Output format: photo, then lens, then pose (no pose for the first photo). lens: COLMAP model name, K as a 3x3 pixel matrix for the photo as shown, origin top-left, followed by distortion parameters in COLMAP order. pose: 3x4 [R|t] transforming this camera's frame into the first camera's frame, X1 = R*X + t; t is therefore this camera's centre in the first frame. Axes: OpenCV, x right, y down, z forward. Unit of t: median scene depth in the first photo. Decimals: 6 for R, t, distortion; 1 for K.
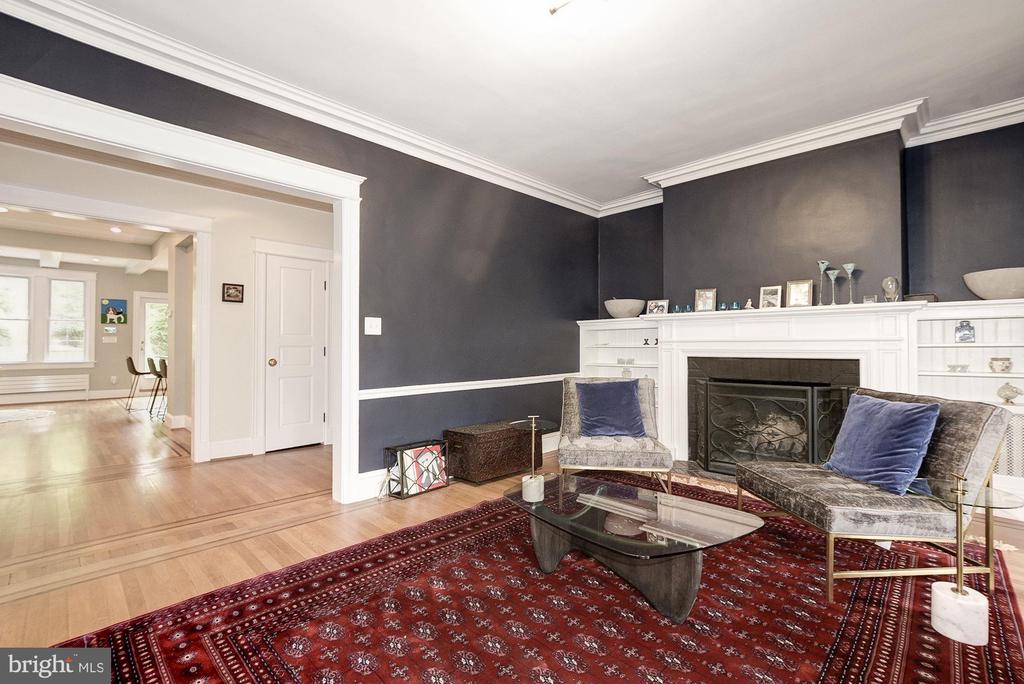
lens RADIAL K [[456.6, 0, 516.5], [0, 456.6, 341.6], [0, 0, 1]] dist [-0.012116, -0.000121]
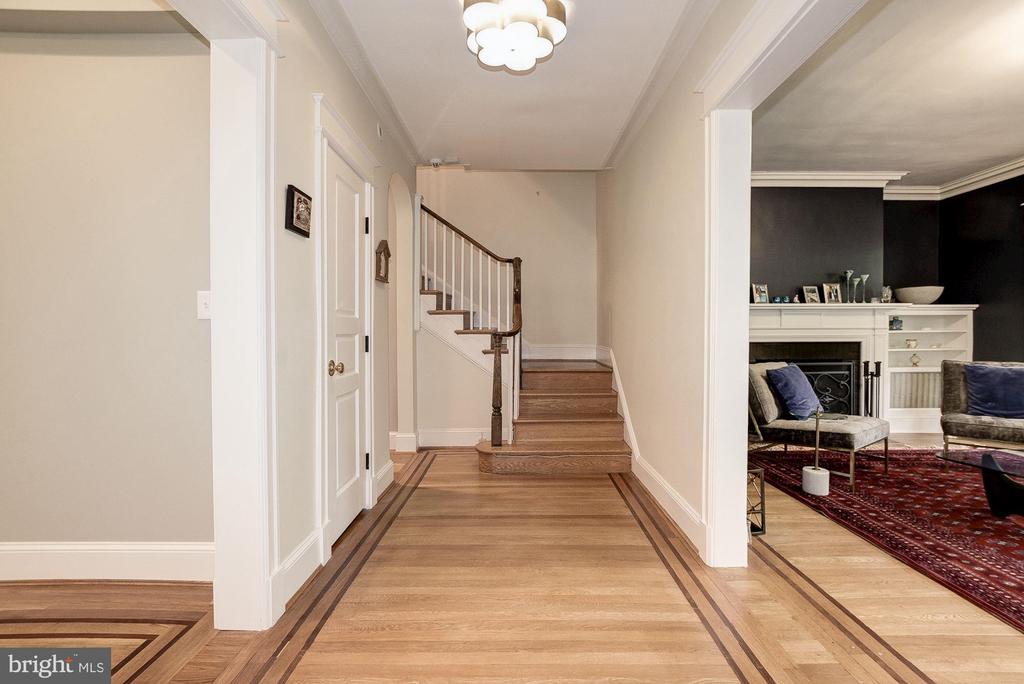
lens RADIAL K [[456.6, 0, 516.0], [0, 456.6, 339.6], [0, 0, 1]] dist [-0.012116, -0.000121]
pose [[0.724289, -0.011071, 0.689408, -0.921055], [-0.003323, 0.999803, 0.019547, 0.007063], [-0.689489, -0.016449, 0.724110, 0.639344]]
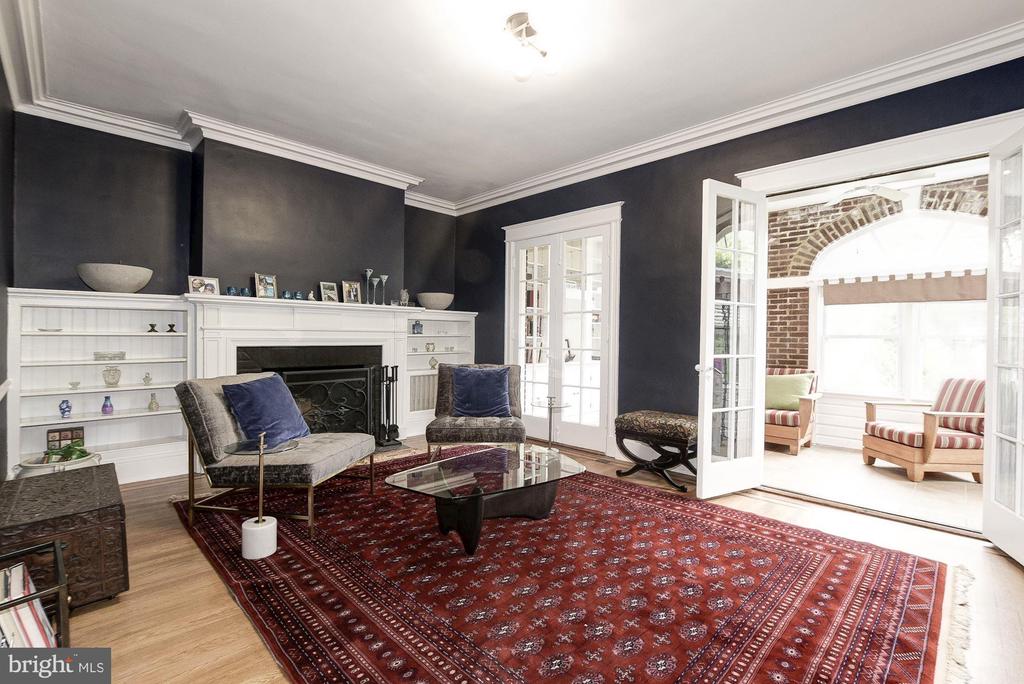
lens RADIAL K [[456.6, 0, 511.3], [0, 456.6, 341.5], [0, 0, 1]] dist [-0.012116, -0.000121]
pose [[0.029823, -0.008367, 0.999520, -0.550677], [-0.018060, 0.999797, 0.008908, 0.006628], [-0.999392, -0.018317, 0.029666, 0.509690]]
